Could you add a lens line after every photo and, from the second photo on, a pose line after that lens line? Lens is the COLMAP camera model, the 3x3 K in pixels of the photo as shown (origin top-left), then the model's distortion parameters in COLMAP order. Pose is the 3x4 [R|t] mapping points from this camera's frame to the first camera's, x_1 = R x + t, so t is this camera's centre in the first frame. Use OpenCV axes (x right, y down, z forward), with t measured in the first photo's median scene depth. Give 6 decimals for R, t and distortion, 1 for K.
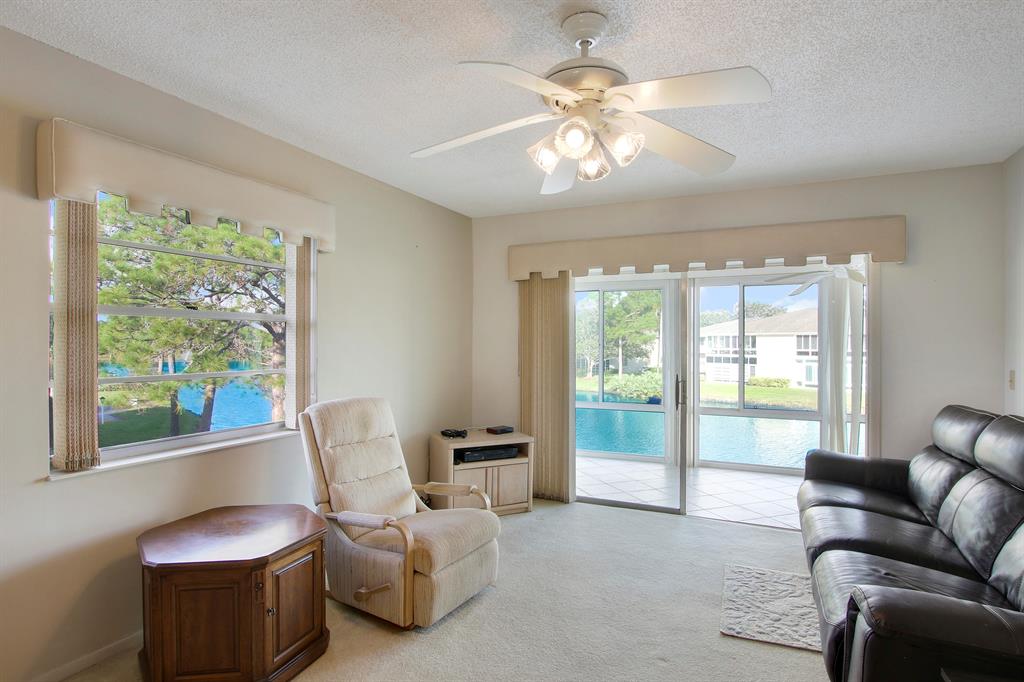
lens RADIAL K [[558.3, 0, 513.4], [0, 558.3, 343.6], [0, 0, 1]] dist [-0.001465, 0.000215]
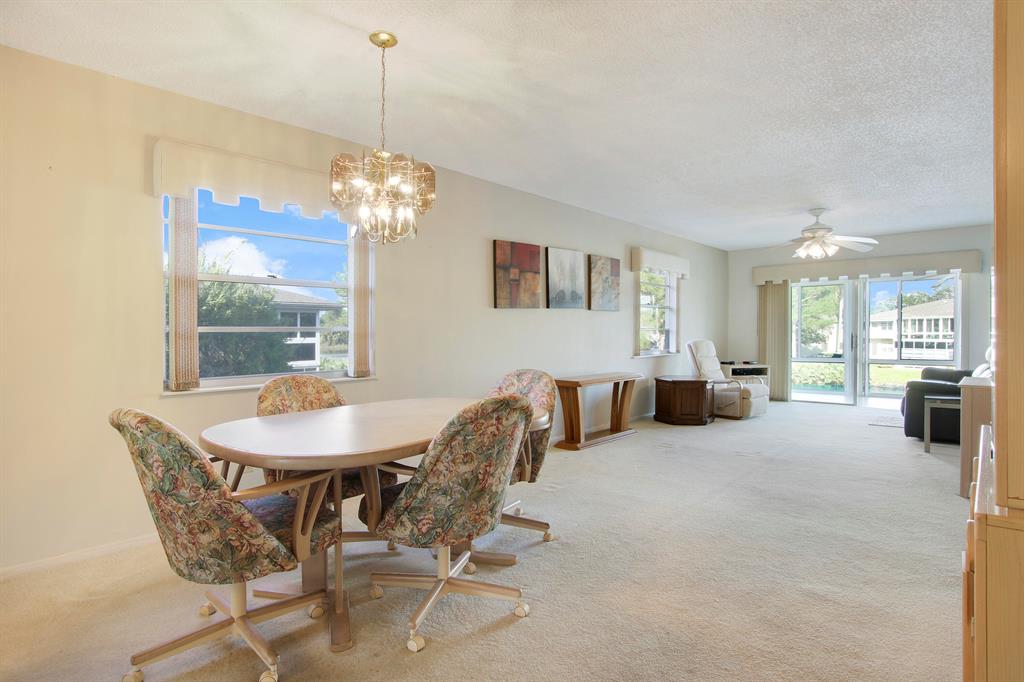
lens RADIAL K [[558.3, 0, 512.9], [0, 558.3, 344.3], [0, 0, 1]] dist [-0.001465, 0.000215]
pose [[0.963308, -0.002654, -0.268387, -0.299066], [0.008506, 0.999751, 0.020643, 0.042985], [0.268265, -0.022169, 0.963090, -1.102681]]
